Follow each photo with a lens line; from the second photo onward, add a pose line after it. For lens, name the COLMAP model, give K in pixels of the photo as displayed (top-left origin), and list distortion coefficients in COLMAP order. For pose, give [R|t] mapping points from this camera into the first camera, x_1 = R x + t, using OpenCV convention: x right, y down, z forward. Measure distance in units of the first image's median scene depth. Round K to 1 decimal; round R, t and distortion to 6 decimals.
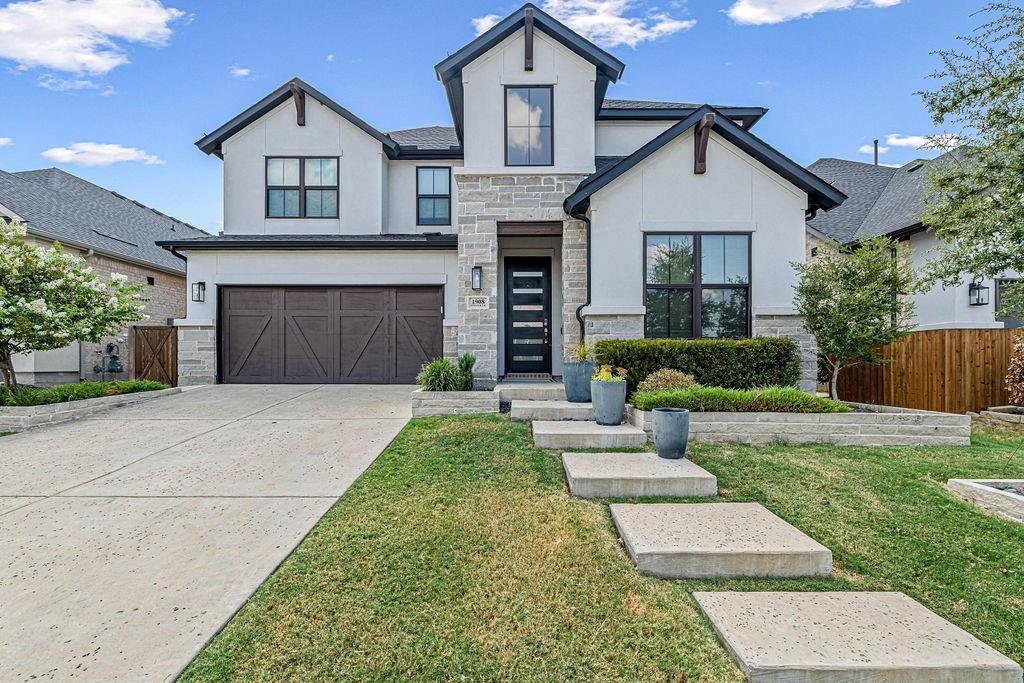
lens RADIAL K [[447.4, 0, 509.6], [0, 447.4, 358.9], [0, 0, 1]] dist [0.000832, 0.000291]
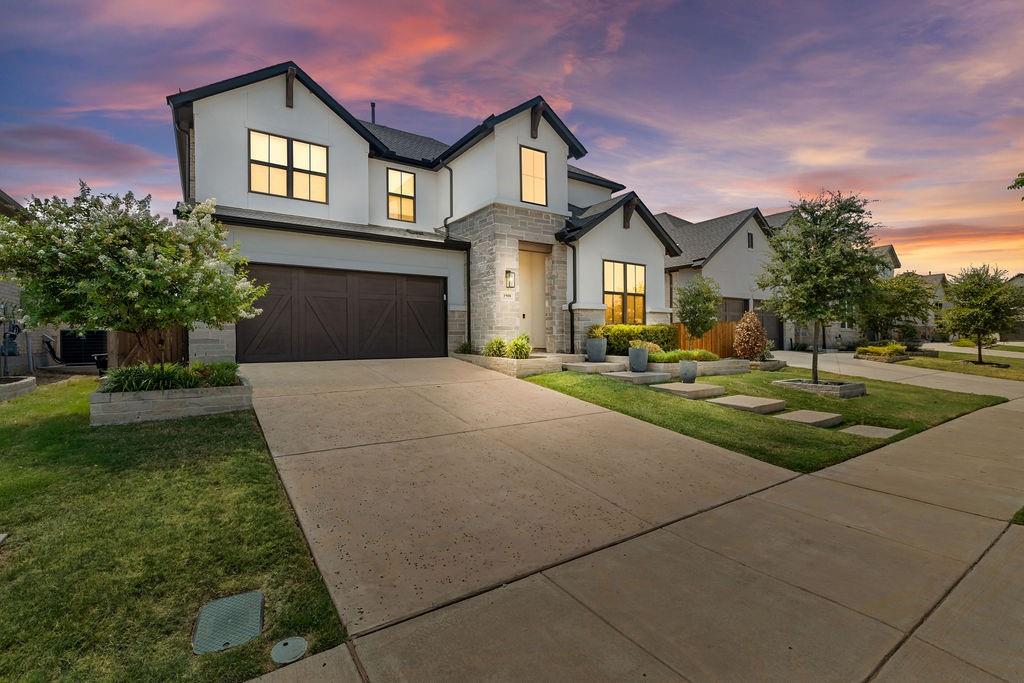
lens RADIAL K [[446.5, 0, 504.4], [0, 446.5, 339.5], [0, 0, 1]] dist [0.000228, -0.000339]
pose [[0.830878, -0.007723, 0.556401, -0.708670], [0.002245, 0.999942, 0.010527, -0.004435], [-0.556450, -0.007498, 0.830847, -0.131256]]
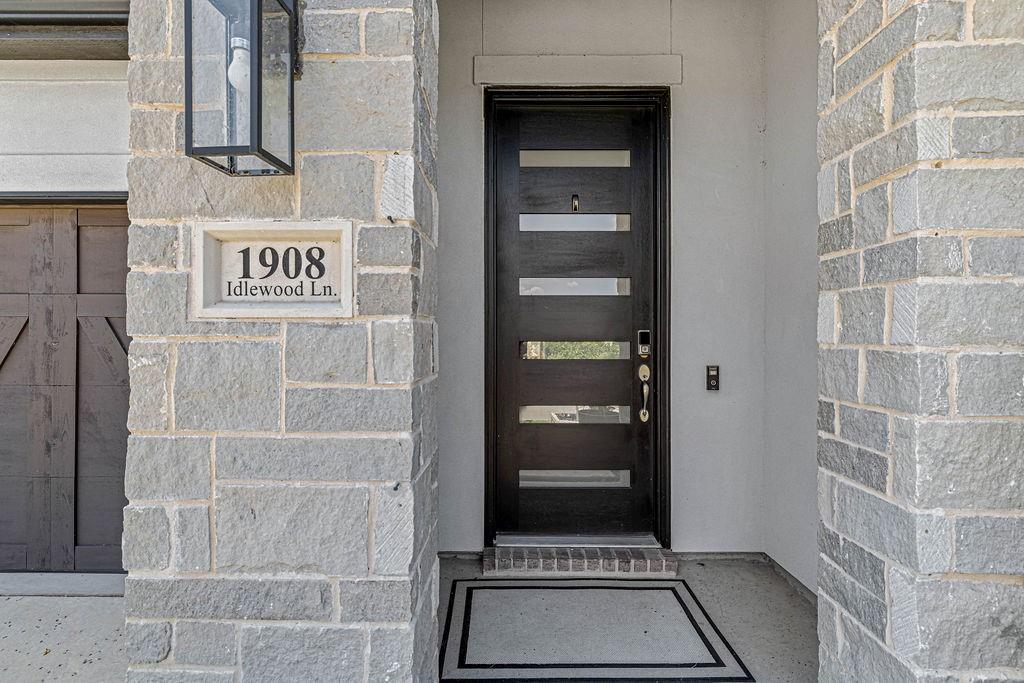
lens RADIAL K [[548.1, 0, 510.0], [0, 548.1, 337.8], [0, 0, 1]] dist [0.000986, 0.000137]
pose [[0.999907, 0.002188, 0.013435, -0.001725], [-0.002282, 0.999973, 0.006980, -0.087636], [-0.013419, -0.007010, 0.999885, 0.686235]]
